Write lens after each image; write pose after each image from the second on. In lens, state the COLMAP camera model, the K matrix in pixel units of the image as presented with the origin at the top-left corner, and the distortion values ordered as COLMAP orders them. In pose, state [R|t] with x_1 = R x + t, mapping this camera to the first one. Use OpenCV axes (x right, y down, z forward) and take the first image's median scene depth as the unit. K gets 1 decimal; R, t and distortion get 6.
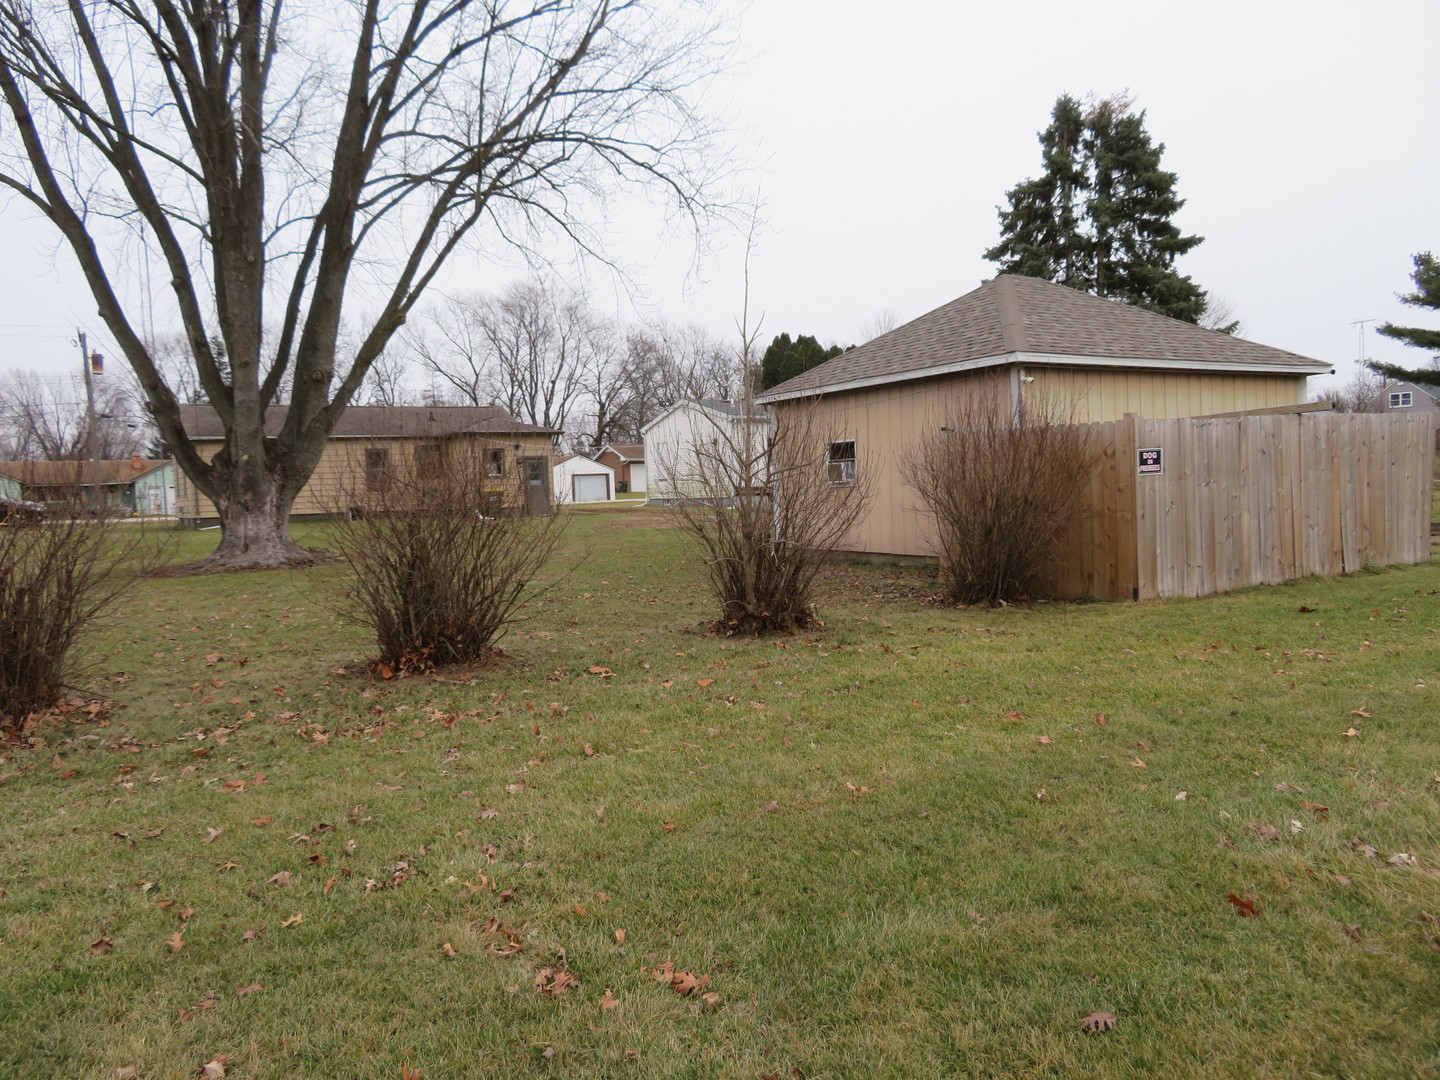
lens RADIAL K [[1022.7, 0, 710.8], [0, 1022.7, 542.3], [0, 0, 1]] dist [0.007676, 0.008191]
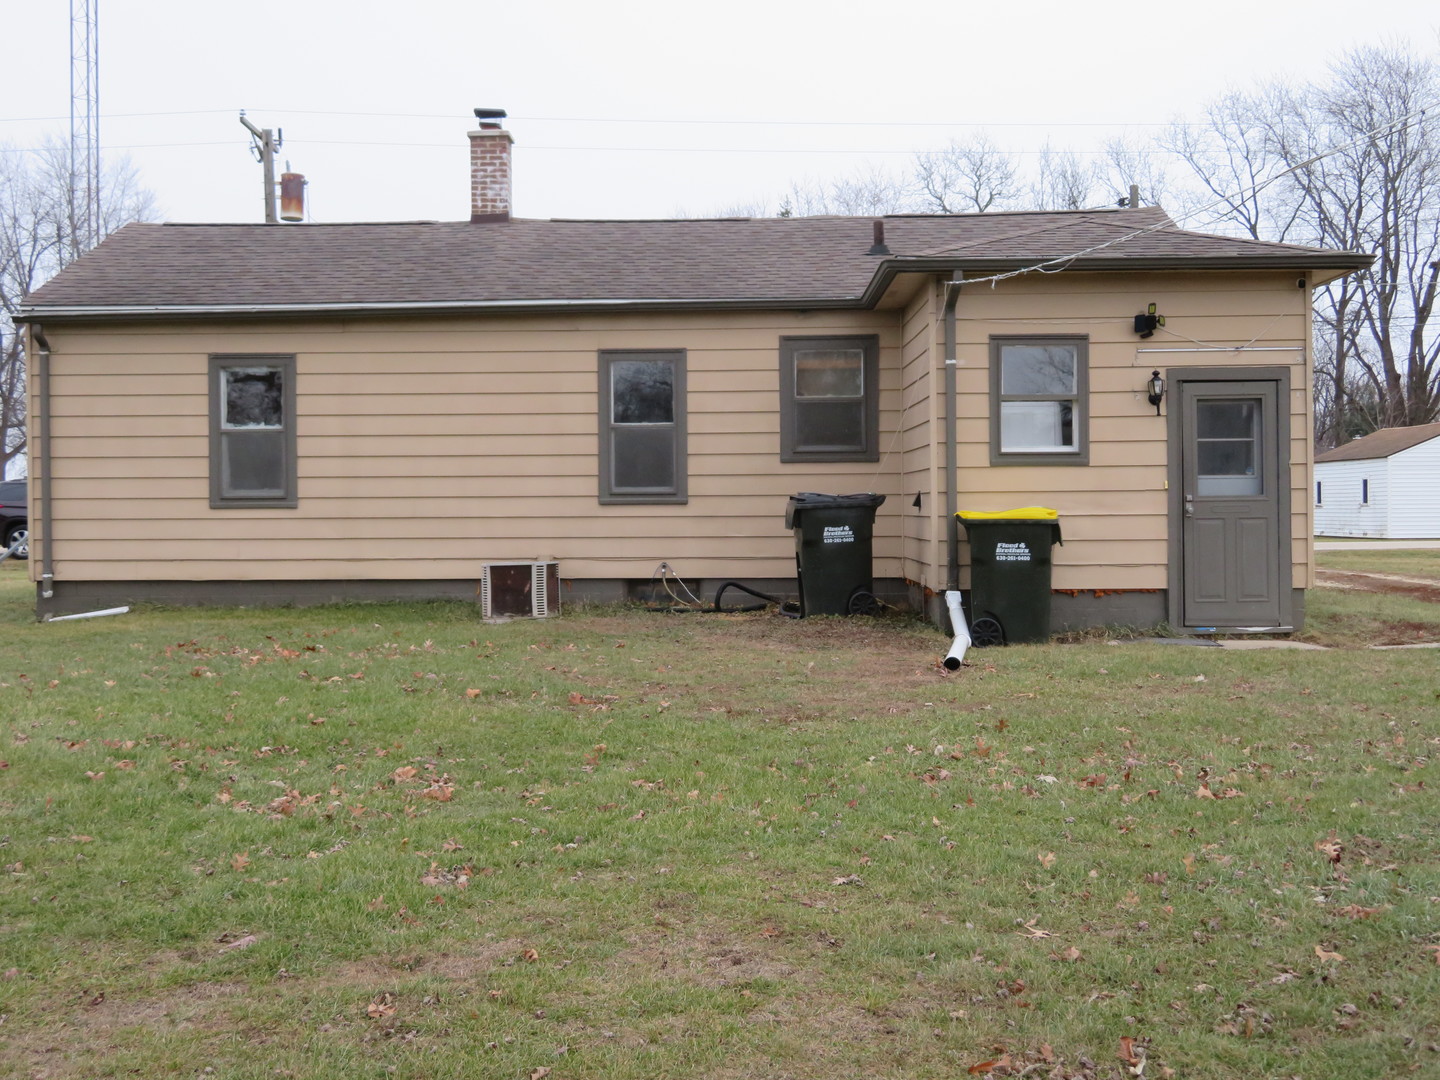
lens RADIAL K [[1704.1, 0, 720.3], [0, 1704.1, 543.8], [0, 0, 1]] dist [0.024913, 0.000000]
pose [[0.850619, 0.038050, -0.524403, -0.131599], [-0.049878, 0.998720, -0.008440, -0.071581], [0.523411, 0.033335, 0.851428, 1.212019]]
